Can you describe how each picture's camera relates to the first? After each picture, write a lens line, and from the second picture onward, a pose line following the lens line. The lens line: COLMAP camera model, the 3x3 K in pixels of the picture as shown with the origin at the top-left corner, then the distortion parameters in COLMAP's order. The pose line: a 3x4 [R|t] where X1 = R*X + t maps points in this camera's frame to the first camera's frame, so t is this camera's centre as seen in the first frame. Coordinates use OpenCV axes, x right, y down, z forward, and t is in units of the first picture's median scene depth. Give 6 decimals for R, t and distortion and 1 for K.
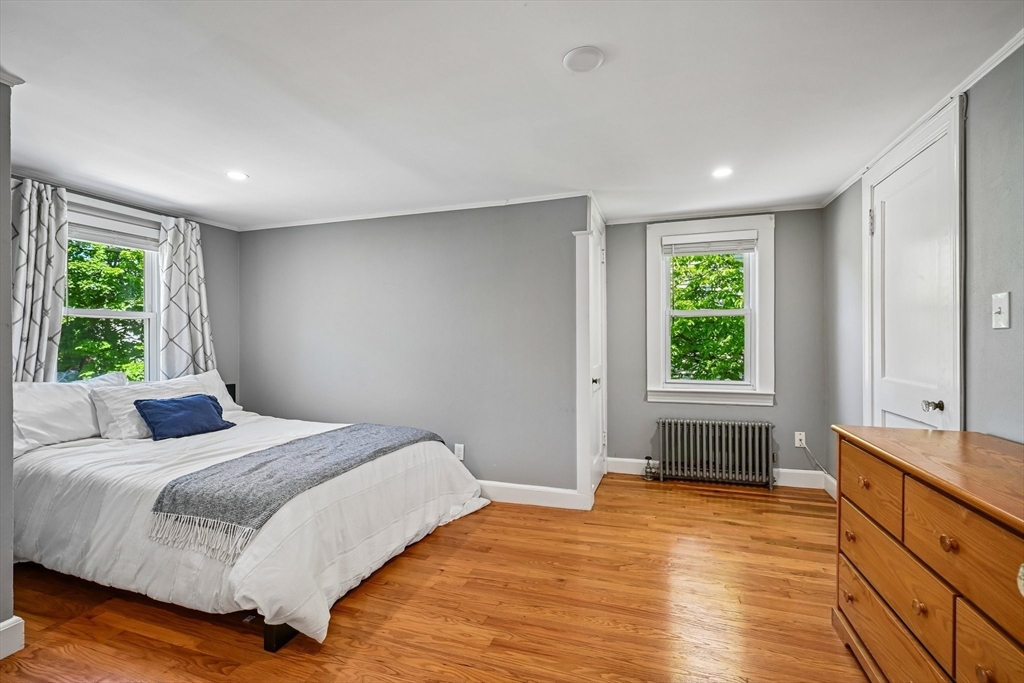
lens RADIAL K [[459.2, 0, 509.6], [0, 459.2, 340.5], [0, 0, 1]] dist [-0.001099, -0.001655]
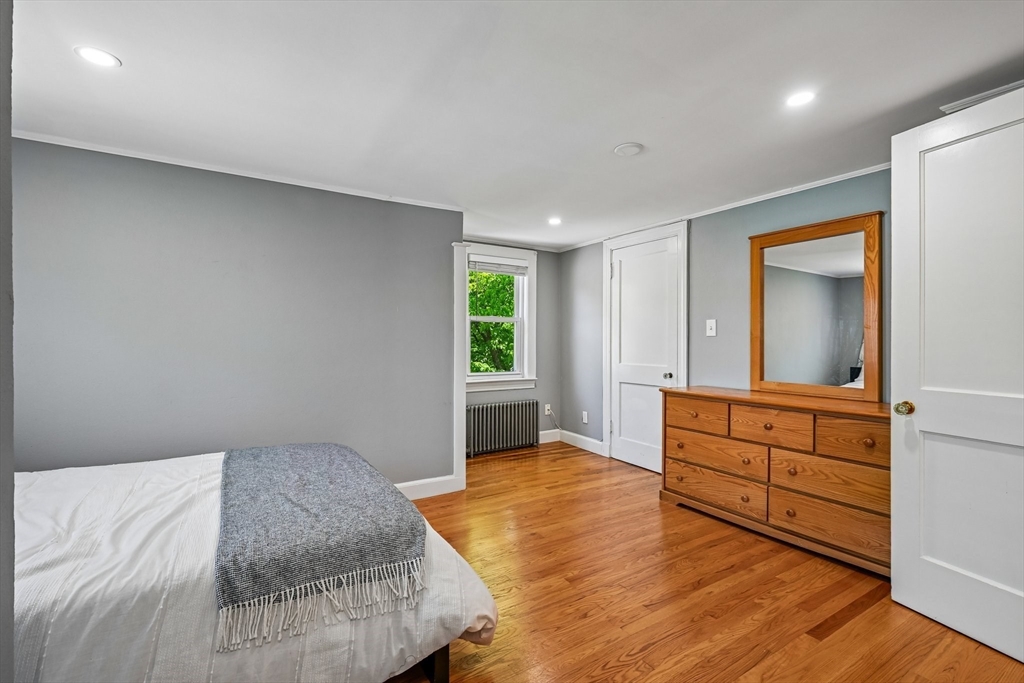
lens RADIAL K [[459.2, 0, 513.5], [0, 459.2, 341.6], [0, 0, 1]] dist [-0.001099, -0.001655]
pose [[0.633897, 0.005131, 0.773400, -0.624781], [-0.005855, 0.999981, -0.001836, 0.004717], [-0.773395, -0.003364, 0.633915, 0.183122]]
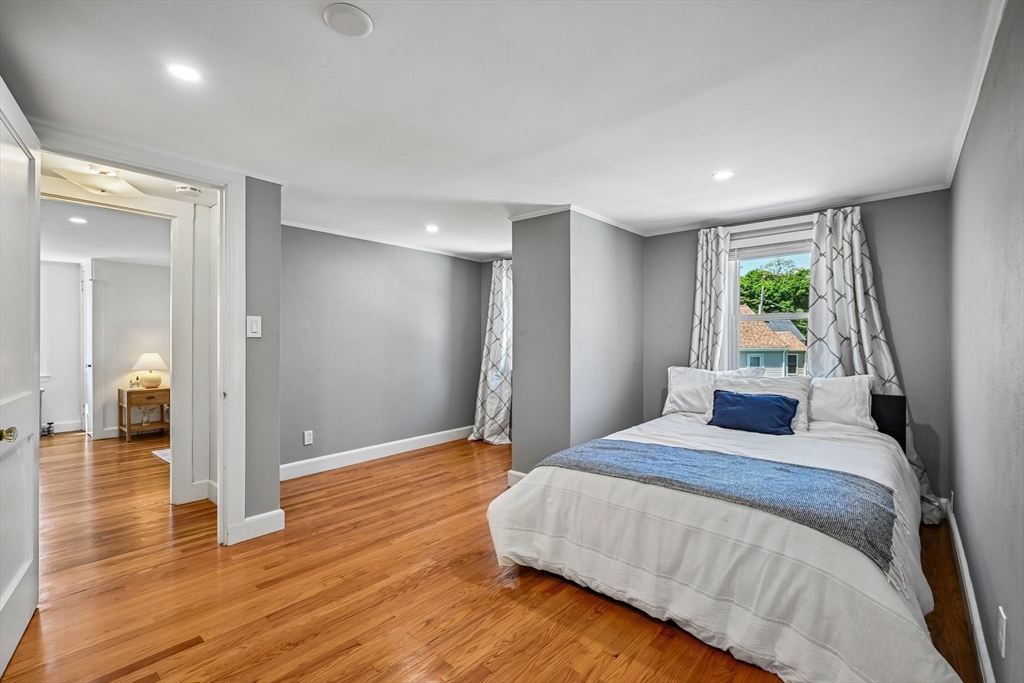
lens RADIAL K [[459.2, 0, 511.3], [0, 459.2, 340.4], [0, 0, 1]] dist [-0.001099, -0.001655]
pose [[-0.386665, 0.003474, -0.922214, 0.441008], [0.005645, 0.999983, 0.001400, -0.004321], [0.922203, -0.004665, -0.386678, 0.842437]]
